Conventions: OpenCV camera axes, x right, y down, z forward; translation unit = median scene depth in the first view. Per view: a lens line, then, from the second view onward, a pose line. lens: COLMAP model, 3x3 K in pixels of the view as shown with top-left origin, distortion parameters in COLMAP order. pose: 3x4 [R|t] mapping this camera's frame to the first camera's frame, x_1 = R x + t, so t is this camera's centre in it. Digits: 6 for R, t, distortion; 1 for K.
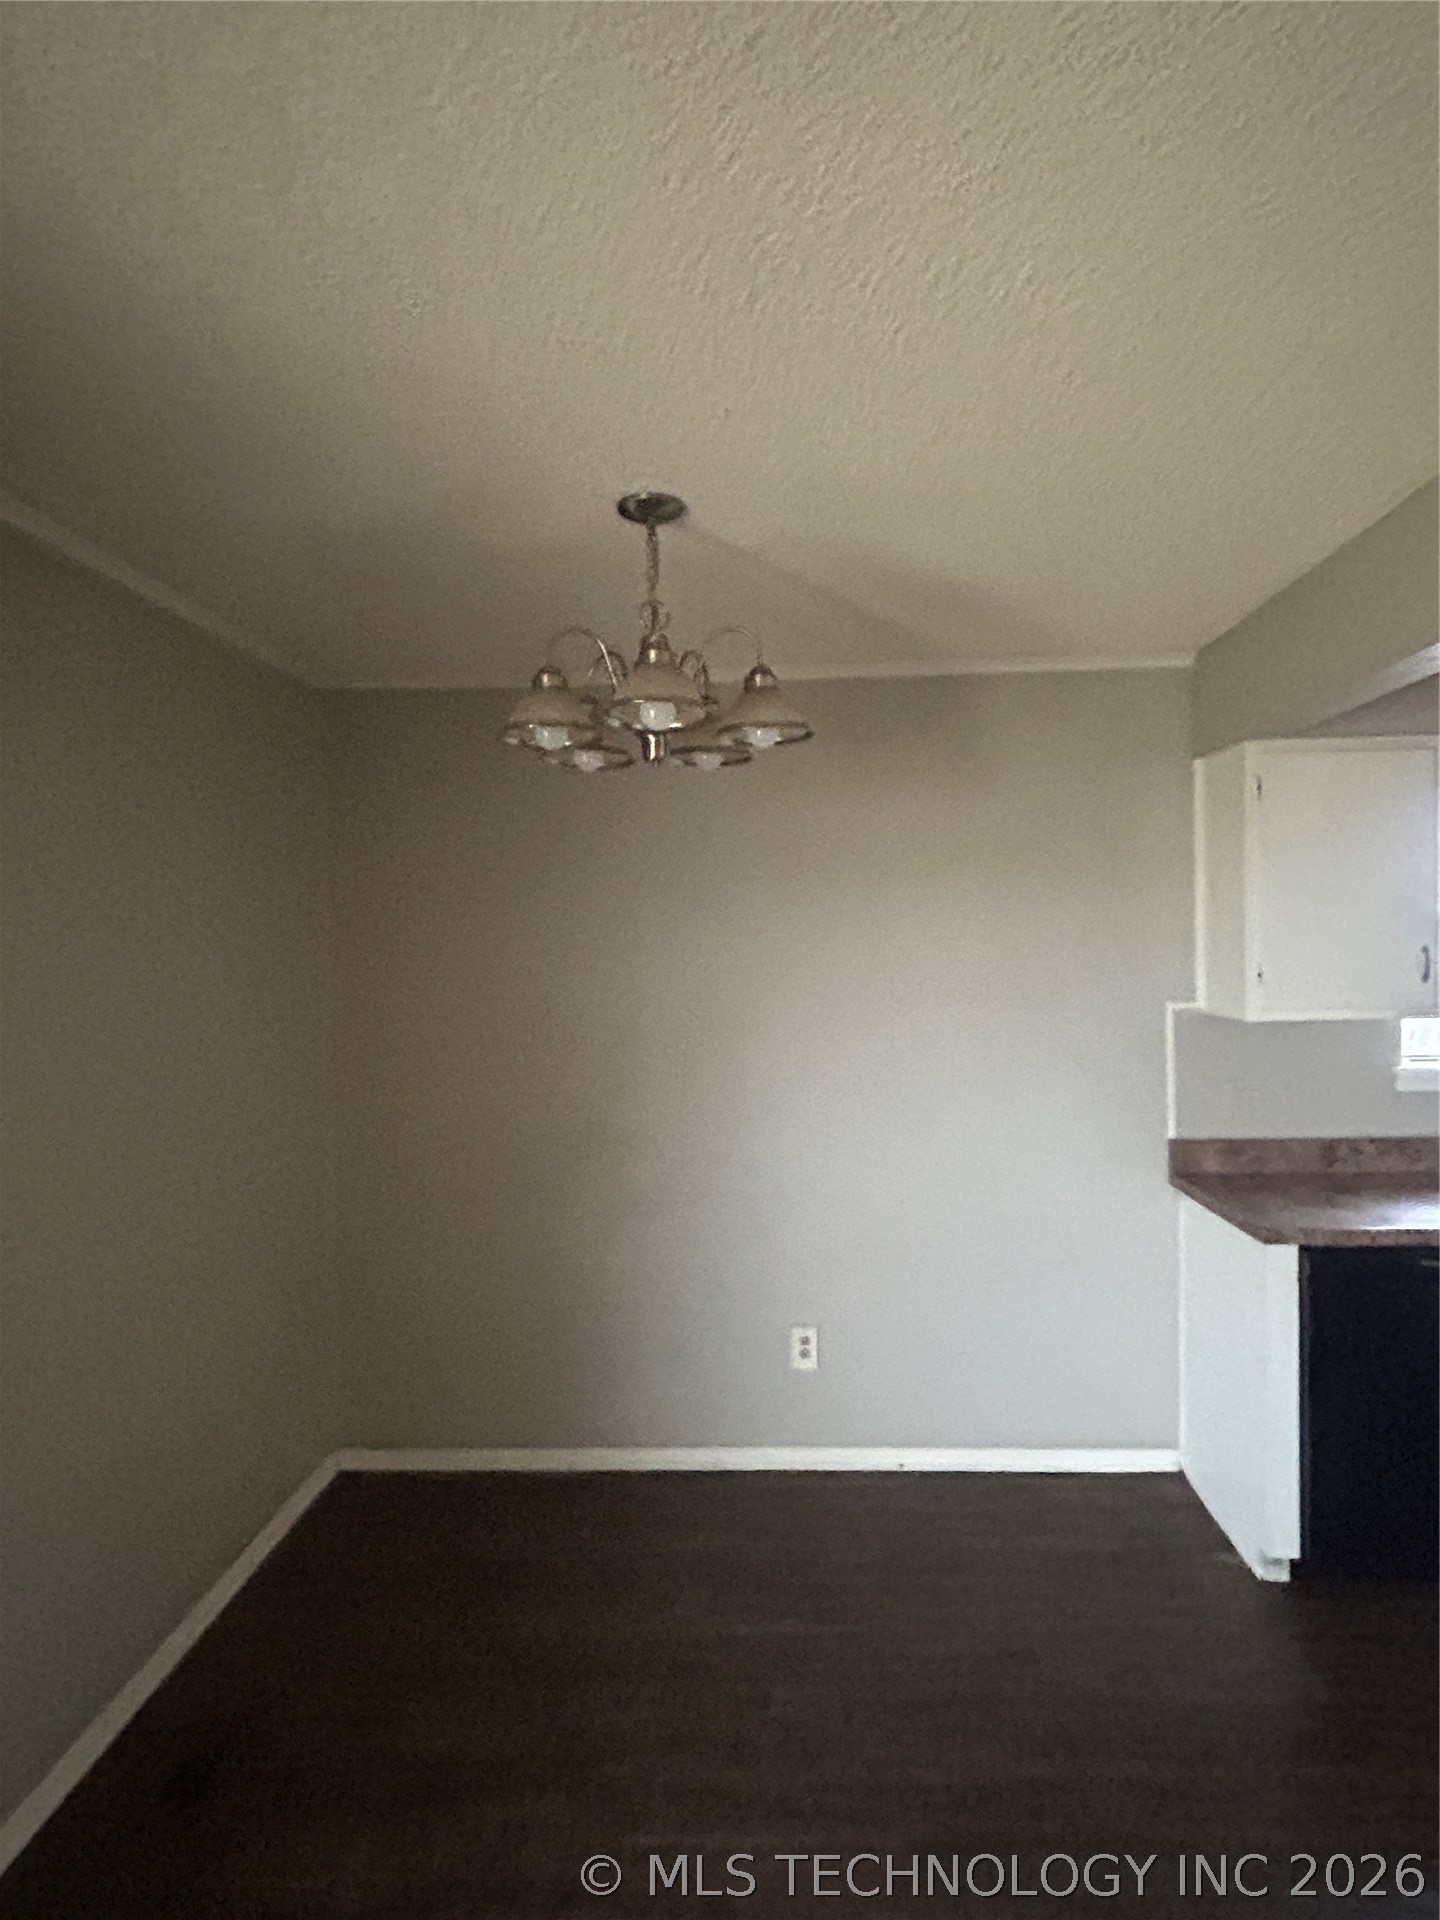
lens RADIAL K [[1063.5, 0, 720.0], [0, 1063.5, 960.0], [0, 0, 1]] dist [0.005391, 0.002043]
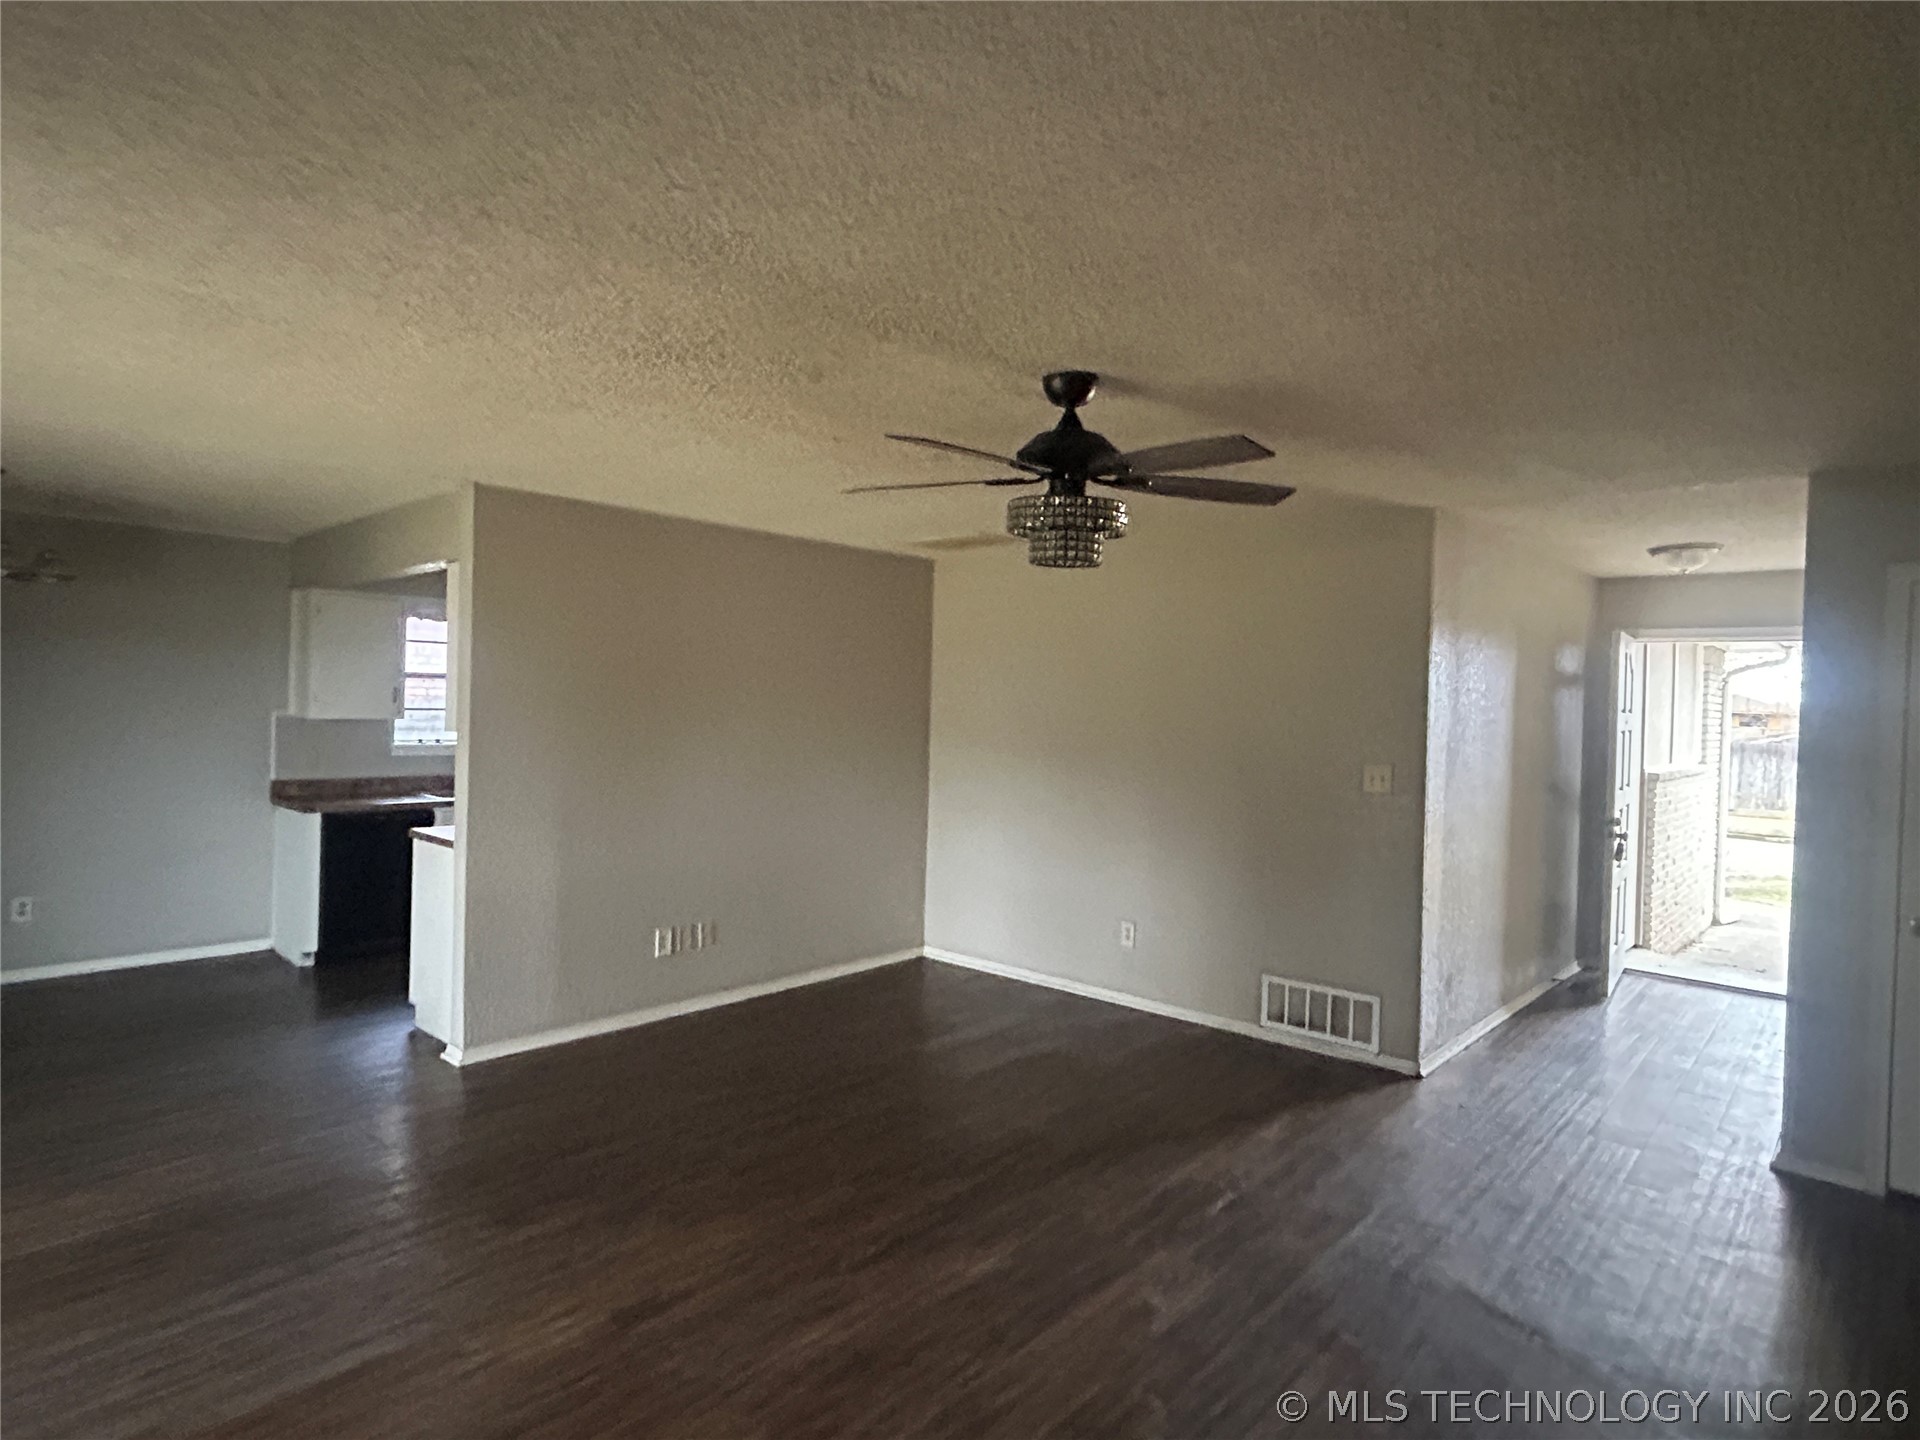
lens RADIAL K [[1063.5, 0, 960.0], [0, 1063.5, 720.0], [0, 0, 1]] dist [0.005391, 0.002043]
pose [[0.625379, 0.021278, 0.780031, -0.332887], [-0.032410, 0.999474, -0.001279, 0.017562], [-0.779648, -0.024481, 0.625739, -1.264124]]
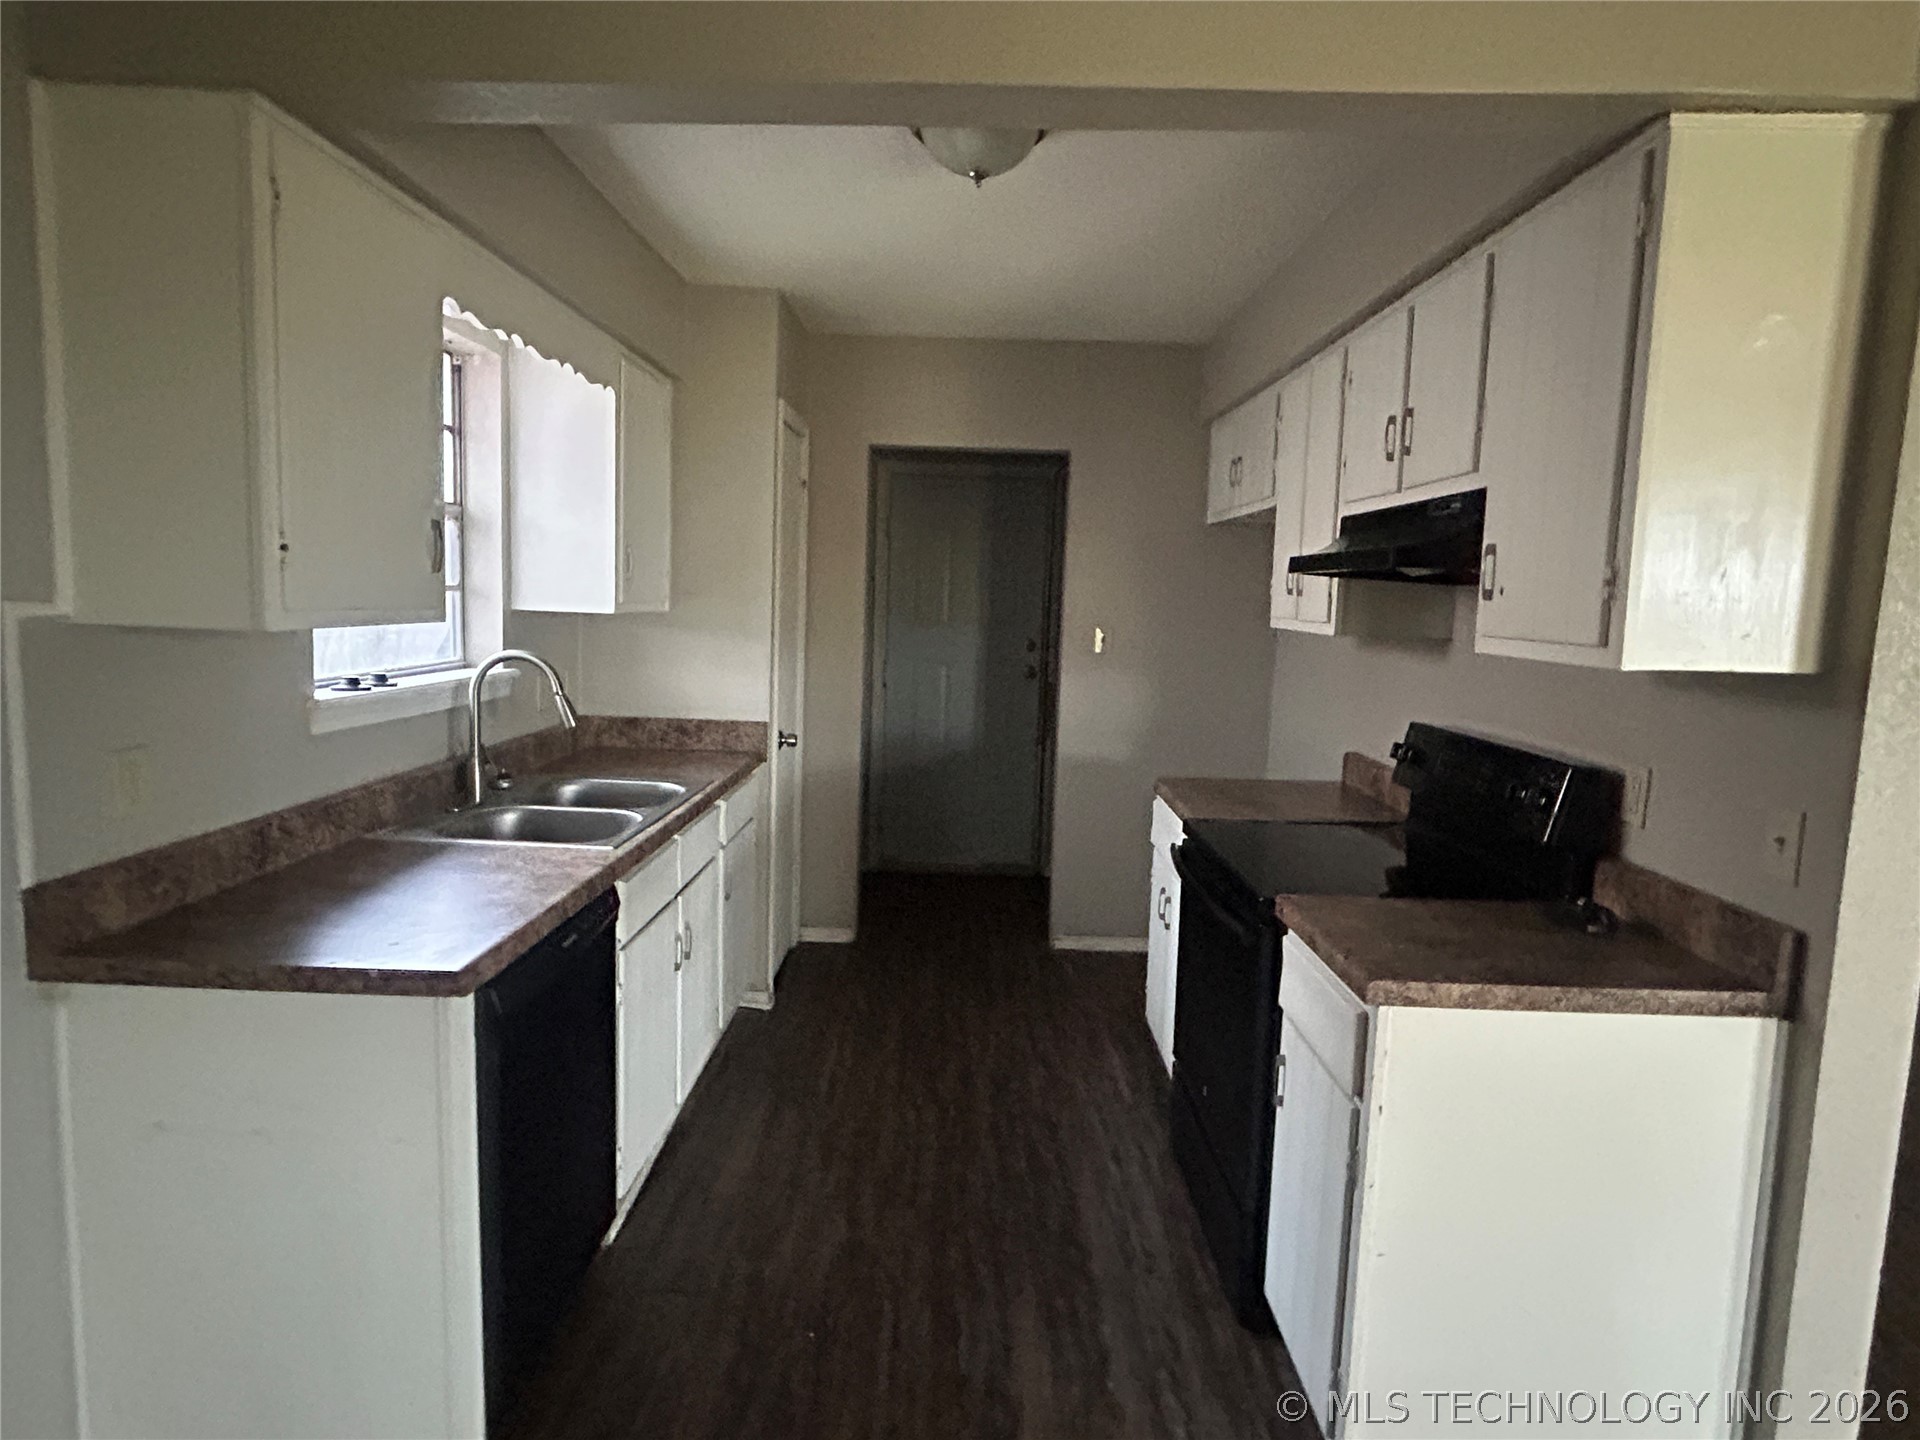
lens RADIAL K [[1096.8, 0, 949.3], [0, 1096.8, 714.6], [0, 0, 1]] dist [0.000253, 0.000489]
pose [[-0.034164, -0.089886, 0.995366, -0.075355], [-0.023682, 0.995740, 0.089107, 0.038548], [-0.999136, -0.020528, -0.036147, 0.621792]]
